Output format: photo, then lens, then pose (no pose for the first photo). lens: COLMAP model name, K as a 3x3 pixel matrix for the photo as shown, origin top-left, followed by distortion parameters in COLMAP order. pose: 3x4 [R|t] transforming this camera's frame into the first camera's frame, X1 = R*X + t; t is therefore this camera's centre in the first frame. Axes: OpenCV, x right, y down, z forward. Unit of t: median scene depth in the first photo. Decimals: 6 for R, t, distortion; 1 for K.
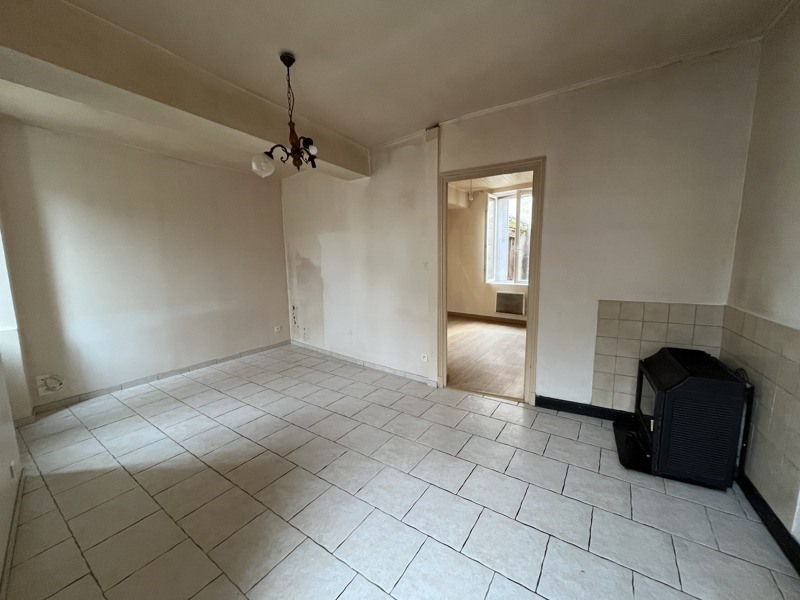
lens RADIAL K [[321.2, 0, 398.0], [0, 321.2, 298.6], [0, 0, 1]] dist [0.001678, -0.000026]
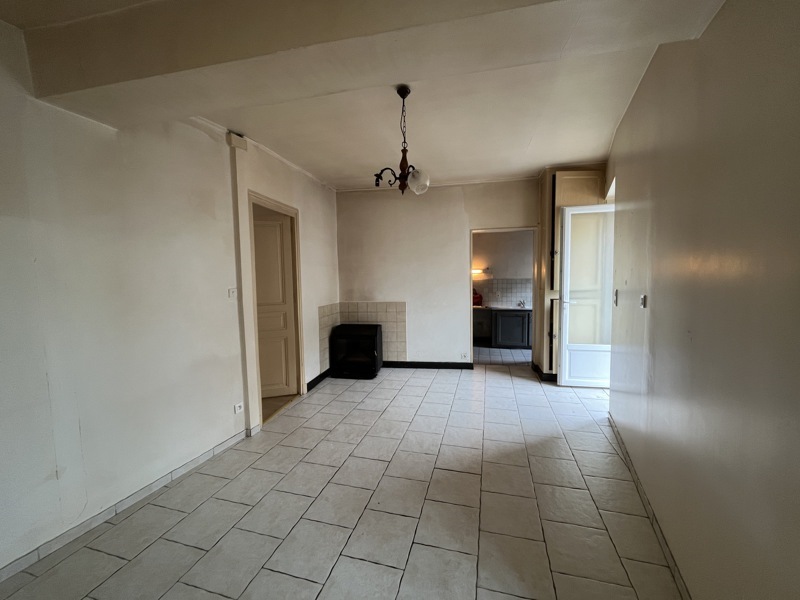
lens RADIAL K [[321.2, 0, 395.1], [0, 321.2, 300.2], [0, 0, 1]] dist [0.001678, -0.000026]
pose [[-0.311426, -0.051723, 0.948862, -1.008908], [0.144385, 0.984349, 0.101046, -0.132443], [-0.939237, 0.168469, -0.299084, 1.074633]]
